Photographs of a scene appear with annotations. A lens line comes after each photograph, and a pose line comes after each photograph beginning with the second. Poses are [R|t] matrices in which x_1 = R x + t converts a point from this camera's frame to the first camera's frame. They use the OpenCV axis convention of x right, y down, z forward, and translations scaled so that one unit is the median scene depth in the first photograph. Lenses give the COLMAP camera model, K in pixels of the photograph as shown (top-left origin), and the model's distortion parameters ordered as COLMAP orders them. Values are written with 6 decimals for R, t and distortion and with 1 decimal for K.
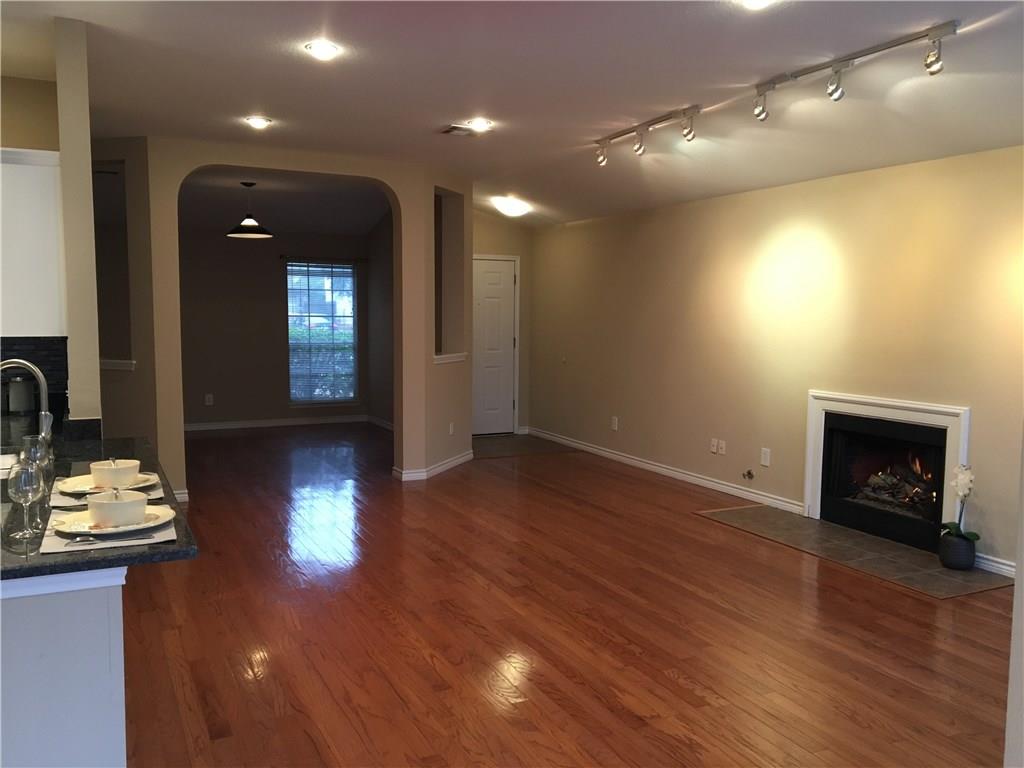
lens RADIAL K [[855.0, 0, 512.0], [0, 855.0, 382.3], [0, 0, 1]] dist [0.091627, -0.128215]
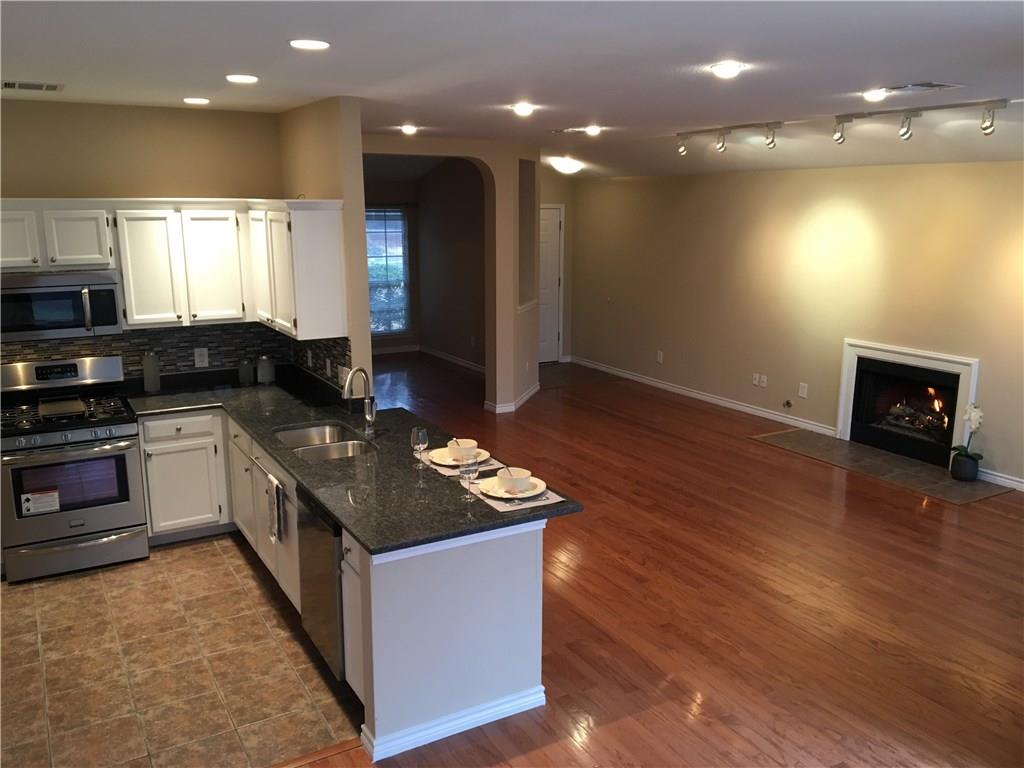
lens RADIAL K [[855.0, 0, 512.2], [0, 855.0, 382.0], [0, 0, 1]] dist [0.091627, -0.128215]
pose [[0.997954, -0.021250, 0.060302, -0.231870], [0.013739, 0.992392, 0.122352, -0.097058], [-0.062443, -0.121273, 0.990653, -0.234233]]
